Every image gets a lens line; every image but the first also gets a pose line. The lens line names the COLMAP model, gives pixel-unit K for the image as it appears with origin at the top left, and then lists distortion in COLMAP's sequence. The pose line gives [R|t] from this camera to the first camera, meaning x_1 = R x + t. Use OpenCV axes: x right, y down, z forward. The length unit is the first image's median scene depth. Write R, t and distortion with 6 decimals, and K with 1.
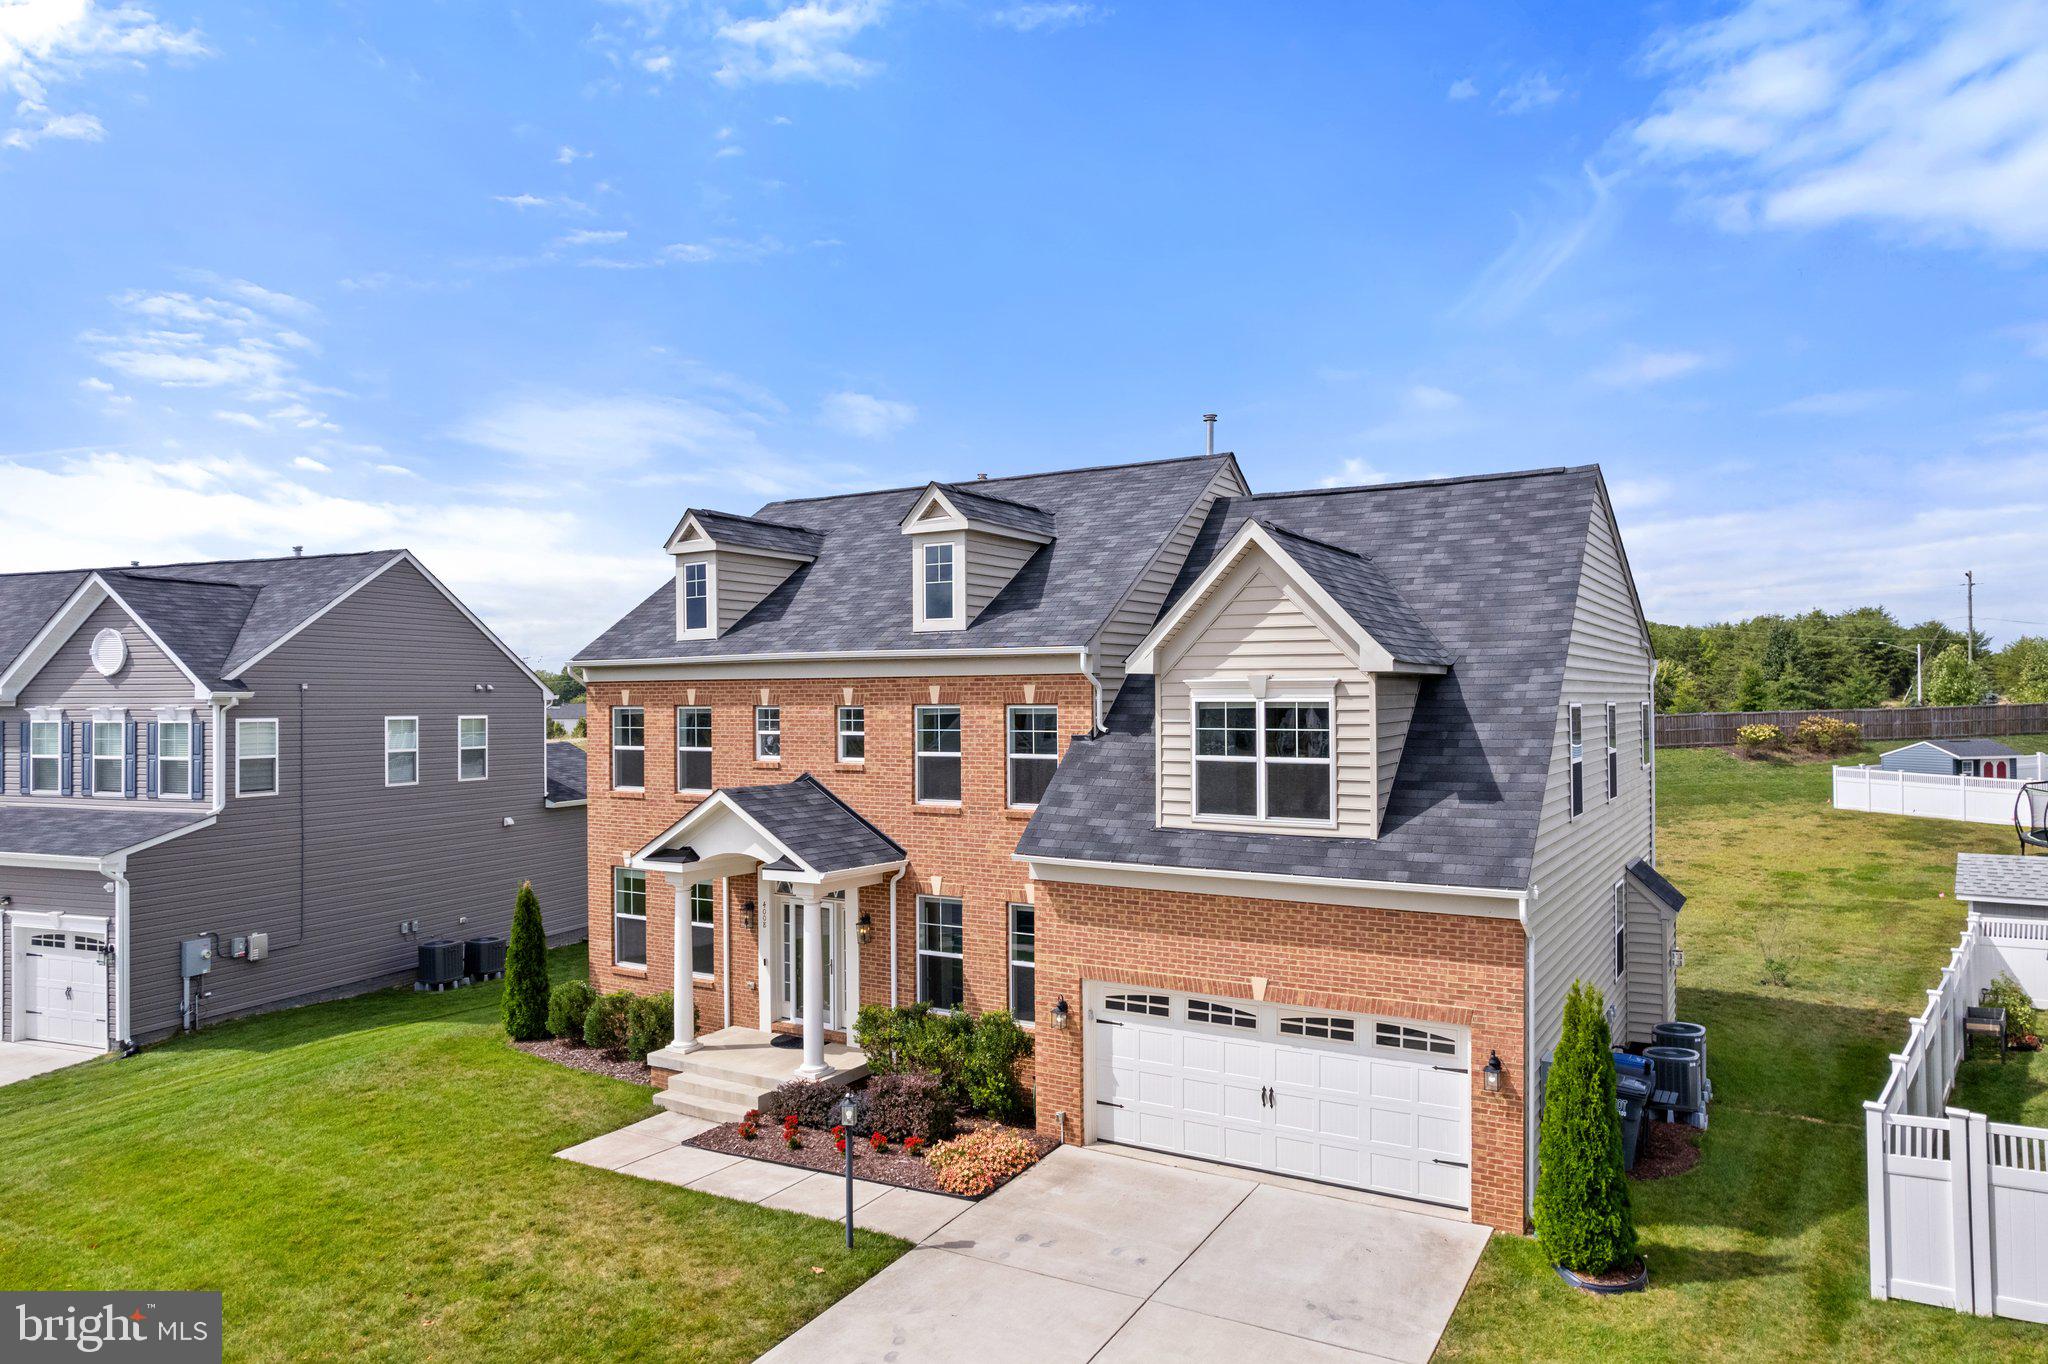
lens RADIAL K [[1367.0, 0, 1024.0], [0, 1367.0, 682.0], [0, 0, 1]] dist [-0.143362, 0.132541]
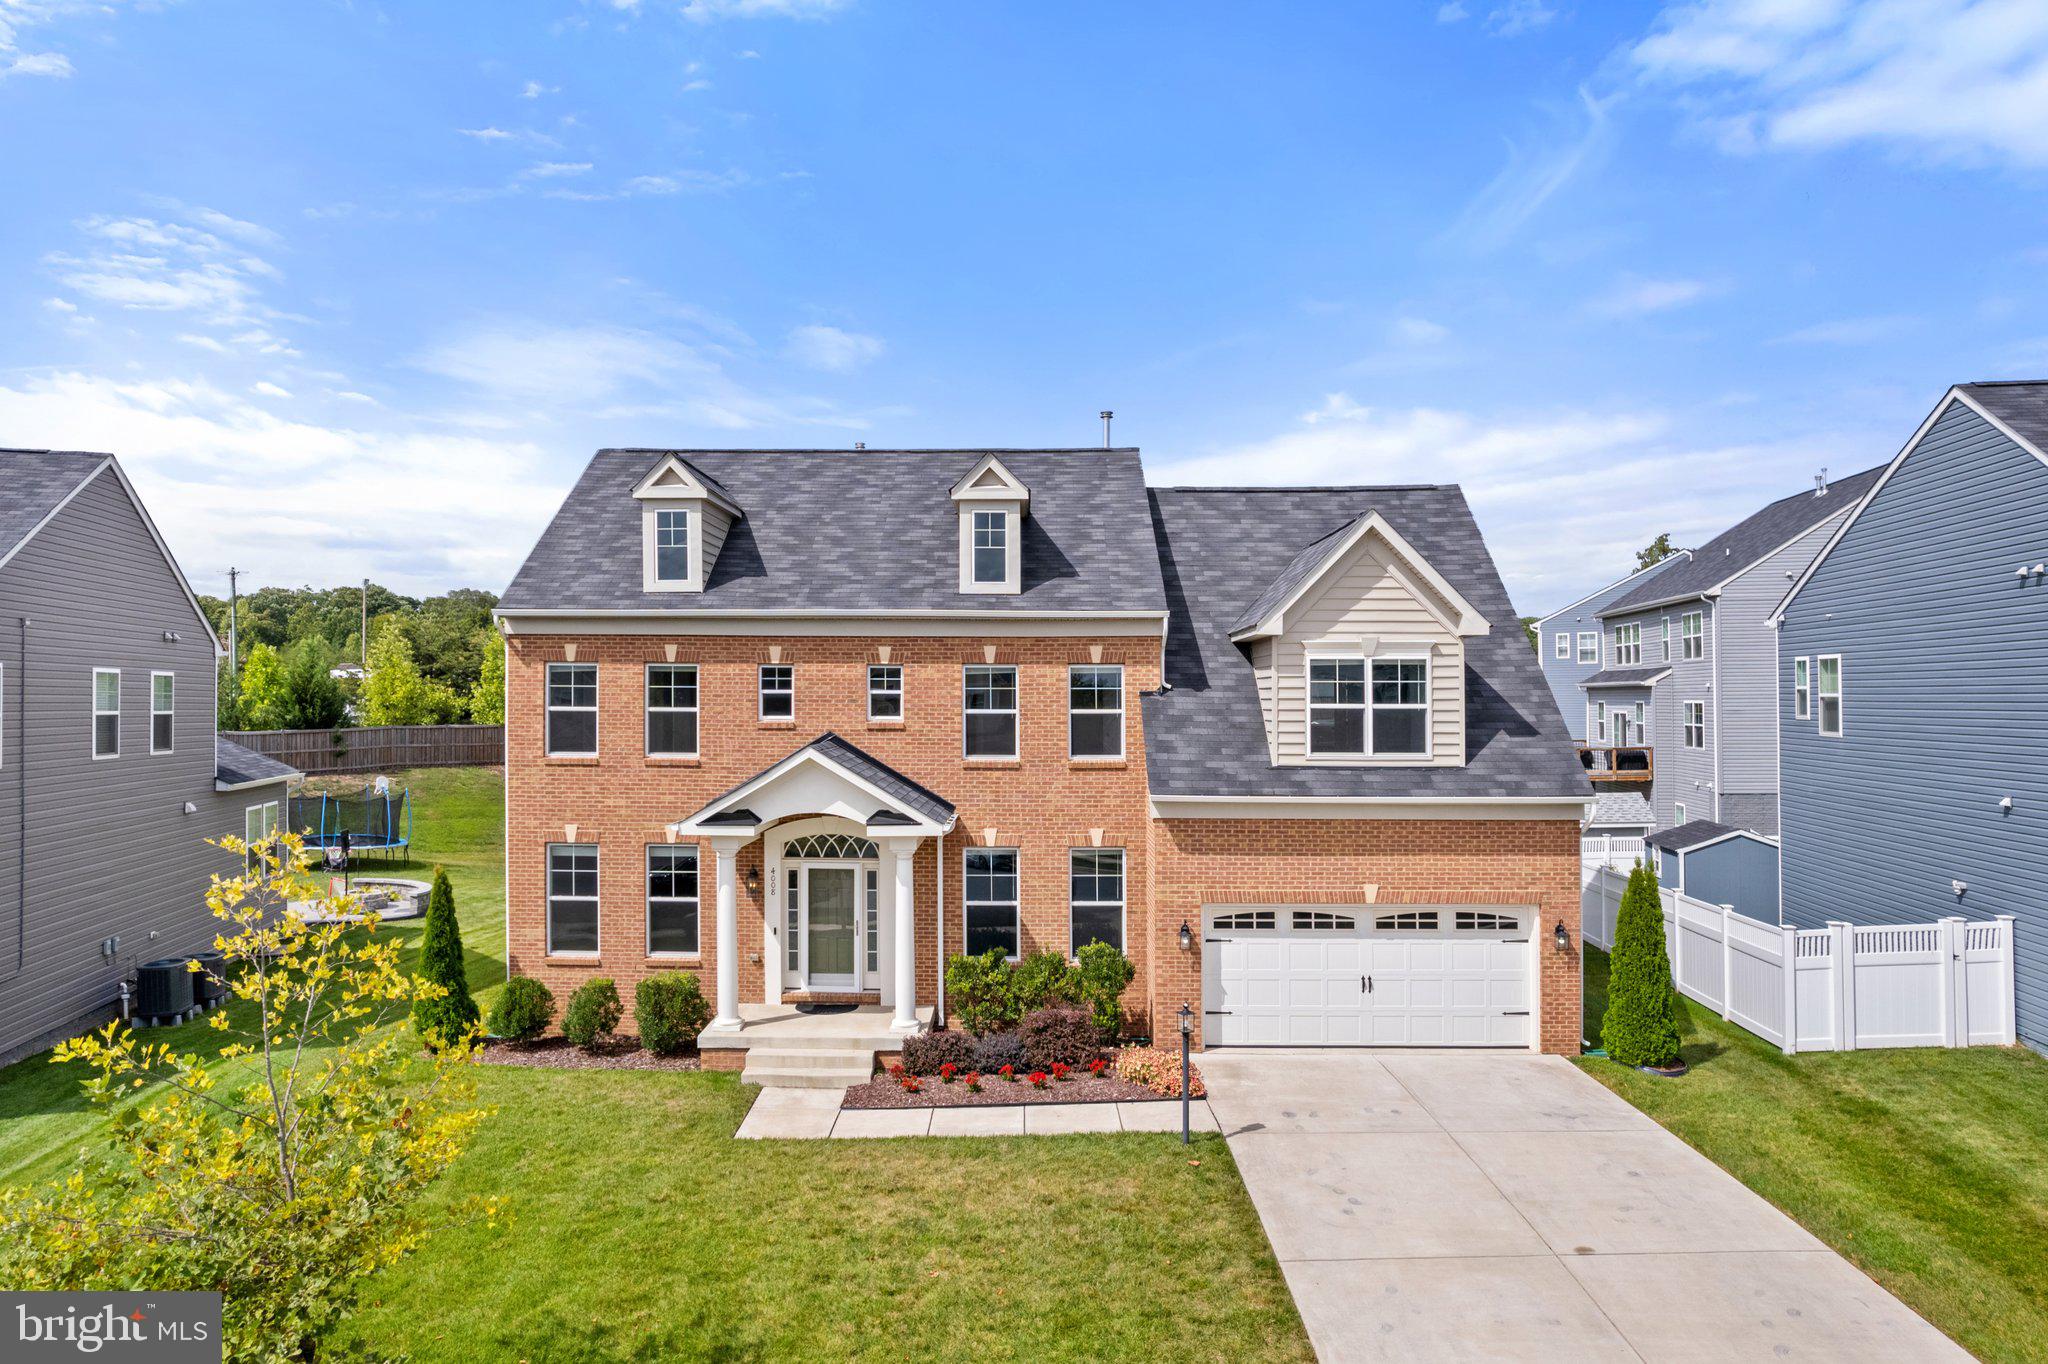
lens RADIAL K [[1441.3, 0, 1019.4], [0, 1441.3, 585.8], [0, 0, 1]] dist [-0.163266, 0.178670]
pose [[0.860621, 0.044867, 0.507266, -0.718529], [-0.012327, 0.997655, -0.067328, 0.036897], [-0.509098, 0.051691, 0.859155, 0.040943]]
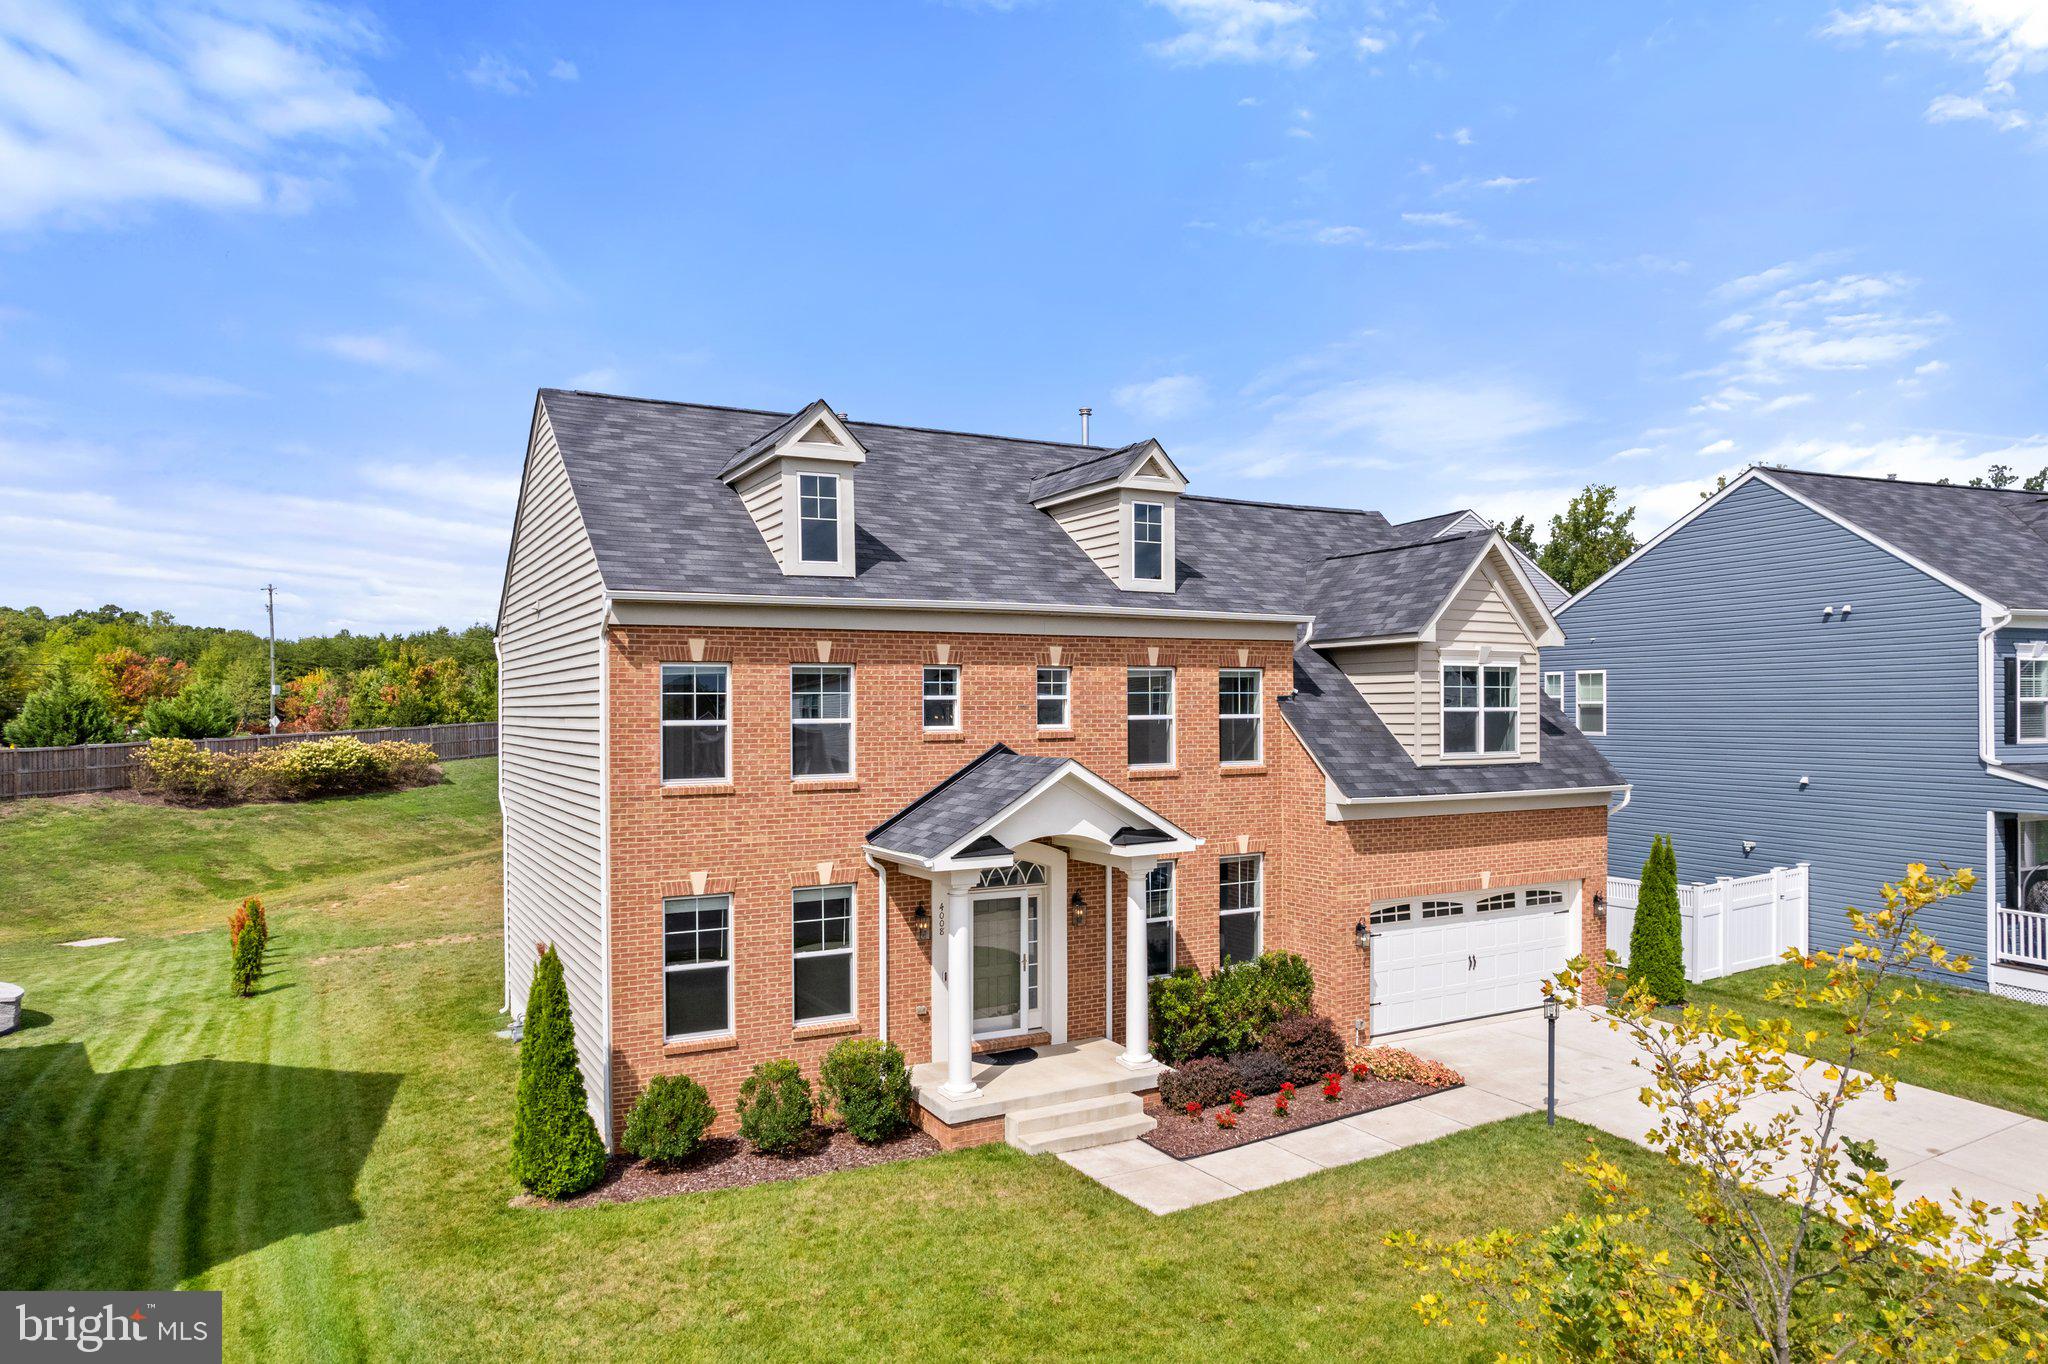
lens RADIAL K [[1367.0, 0, 1024.0], [0, 1367.0, 682.0], [0, 0, 1]] dist [-0.143362, 0.132541]
pose [[0.473307, 0.015452, 0.880762, -1.147886], [-0.009189, 0.999878, -0.012604, 0.048374], [-0.880850, -0.002128, 0.473391, 0.726419]]
